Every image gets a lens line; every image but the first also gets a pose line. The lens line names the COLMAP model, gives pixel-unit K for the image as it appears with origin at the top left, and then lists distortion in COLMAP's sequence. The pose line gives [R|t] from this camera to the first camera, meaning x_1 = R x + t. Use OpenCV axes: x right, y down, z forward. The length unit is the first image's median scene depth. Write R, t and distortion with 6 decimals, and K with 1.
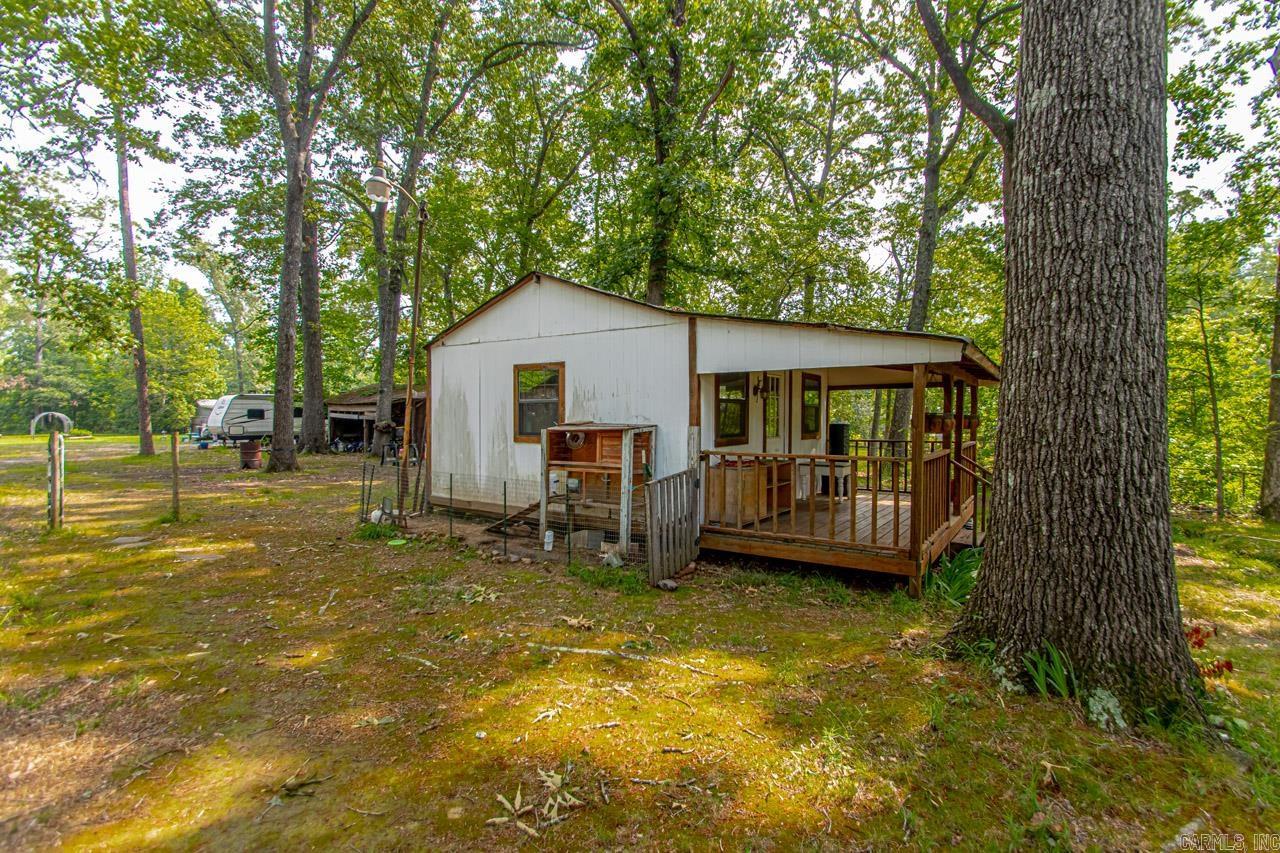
lens RADIAL K [[596.1, 0, 640.2], [0, 596.1, 428.1], [0, 0, 1]] dist [0.013249, -0.012507]
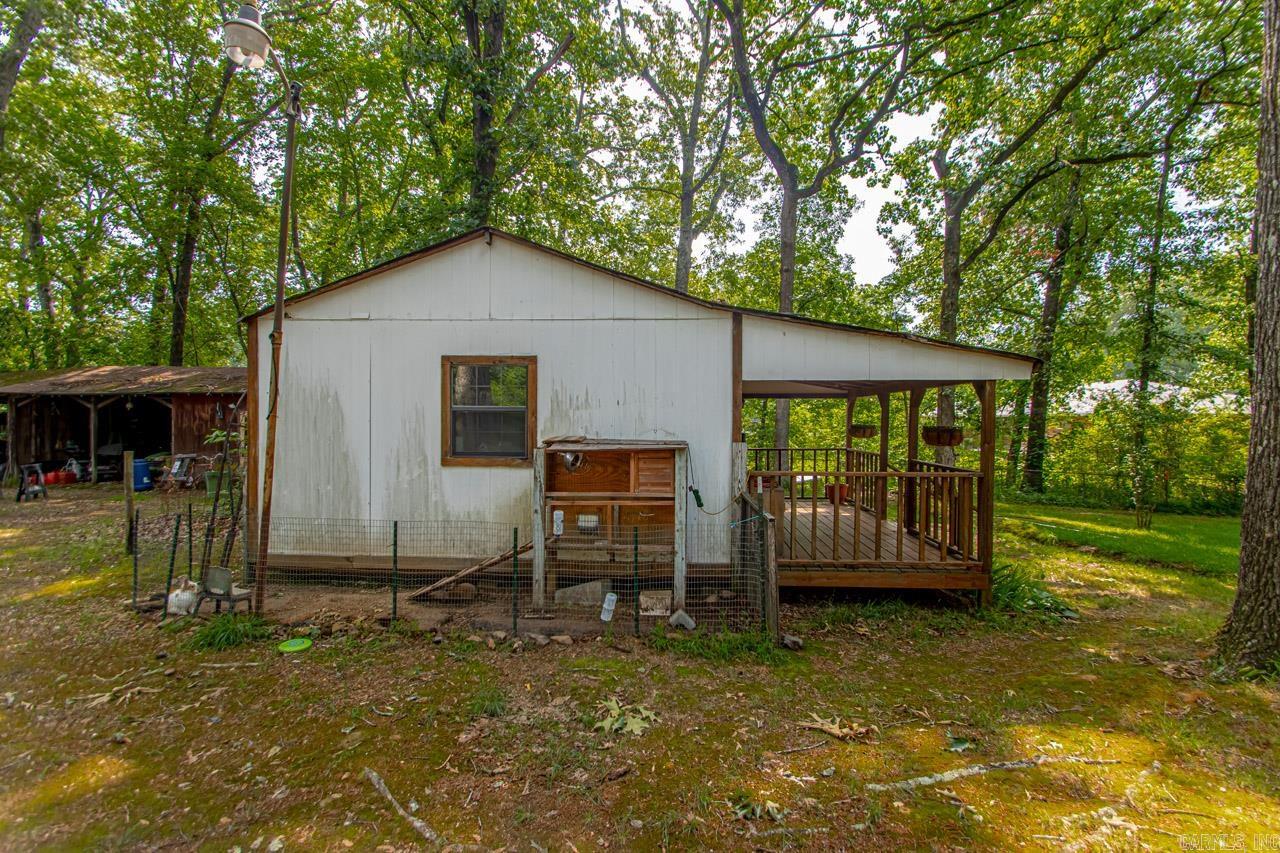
lens RADIAL K [[596.1, 0, 639.6], [0, 596.1, 423.0], [0, 0, 1]] dist [0.013249, -0.012507]
pose [[0.856755, -0.002534, 0.515717, -0.414593], [0.007339, 0.999947, -0.007279, -0.022623], [-0.515671, 0.010022, 0.856728, 0.308373]]
